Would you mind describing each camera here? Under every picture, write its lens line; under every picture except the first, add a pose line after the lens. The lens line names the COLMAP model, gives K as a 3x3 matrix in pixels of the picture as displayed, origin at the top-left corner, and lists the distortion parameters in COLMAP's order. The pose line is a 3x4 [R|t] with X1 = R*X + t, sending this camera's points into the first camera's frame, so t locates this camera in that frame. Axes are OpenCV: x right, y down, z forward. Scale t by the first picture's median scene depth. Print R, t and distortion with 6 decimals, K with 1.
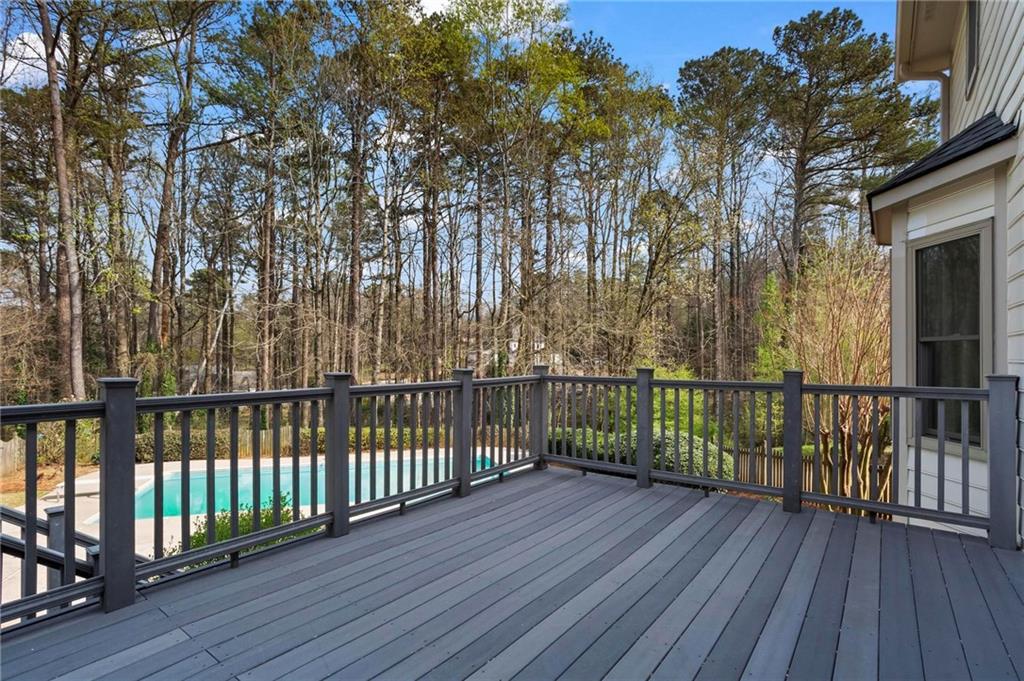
lens RADIAL K [[500.6, 0, 511.4], [0, 500.6, 351.7], [0, 0, 1]] dist [-0.066021, 0.045074]
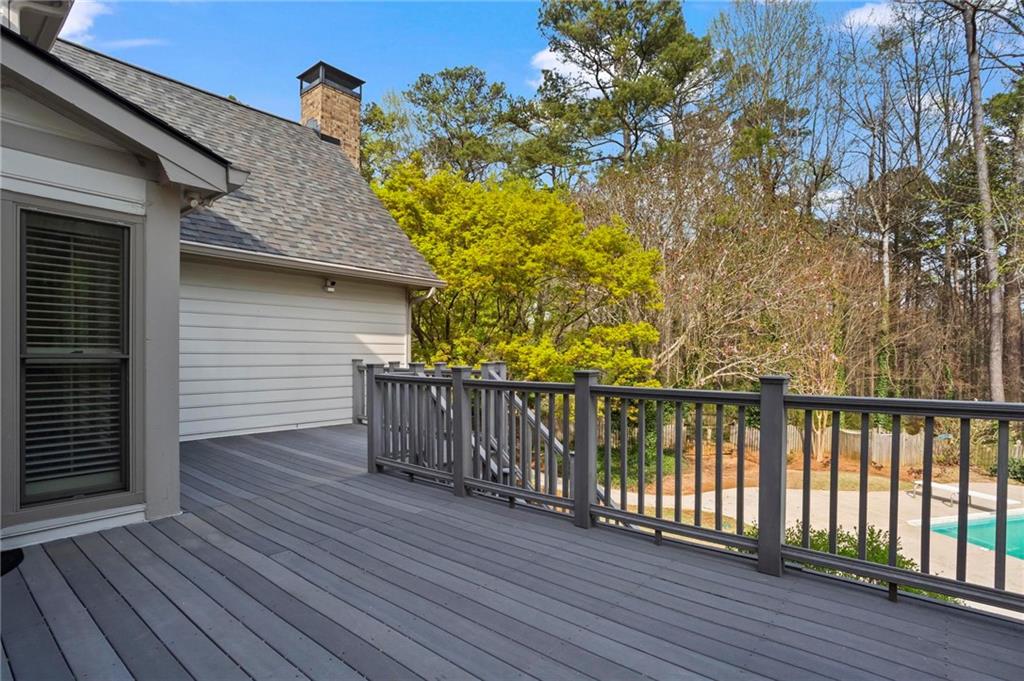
lens RADIAL K [[500.6, 0, 511.4], [0, 500.6, 351.7], [0, 0, 1]] dist [-0.066021, 0.045074]
pose [[-0.037153, -0.005803, -0.999293, 0.065294], [0.000869, 0.999983, -0.005839, 0.000982], [0.999309, -0.001085, -0.037147, 0.082769]]
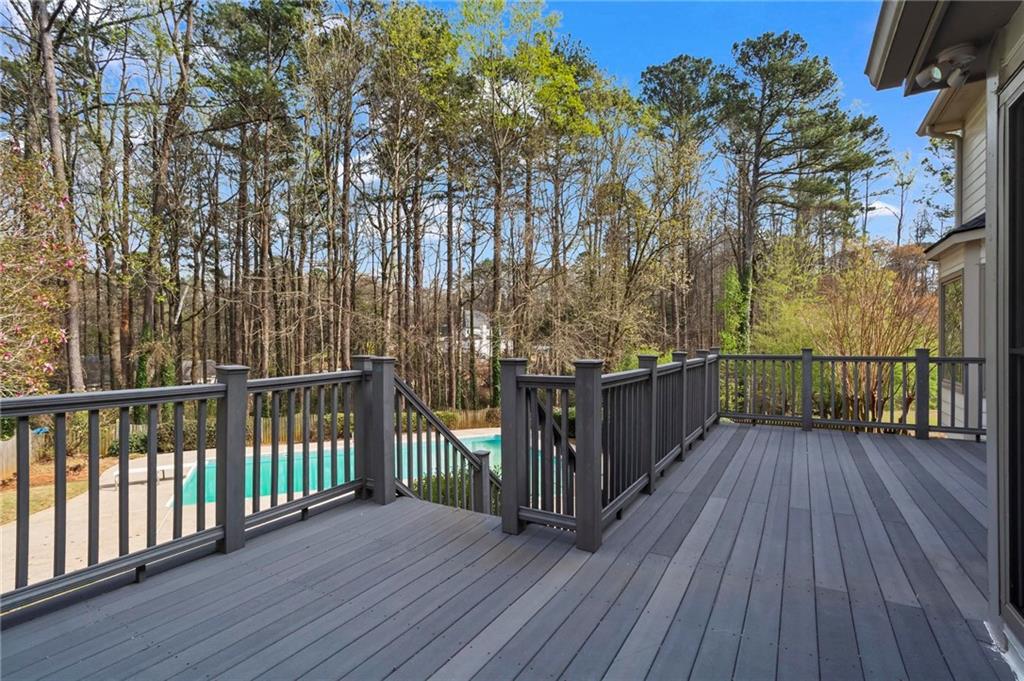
lens RADIAL K [[489.8, 0, 517.6], [0, 489.8, 339.6], [0, 0, 1]] dist [-0.004773, 0.000034]
pose [[0.992430, -0.006064, 0.122661, -0.093640], [0.005764, 0.999979, 0.002796, -0.000106], [-0.122675, -0.002068, 0.992445, -0.038537]]
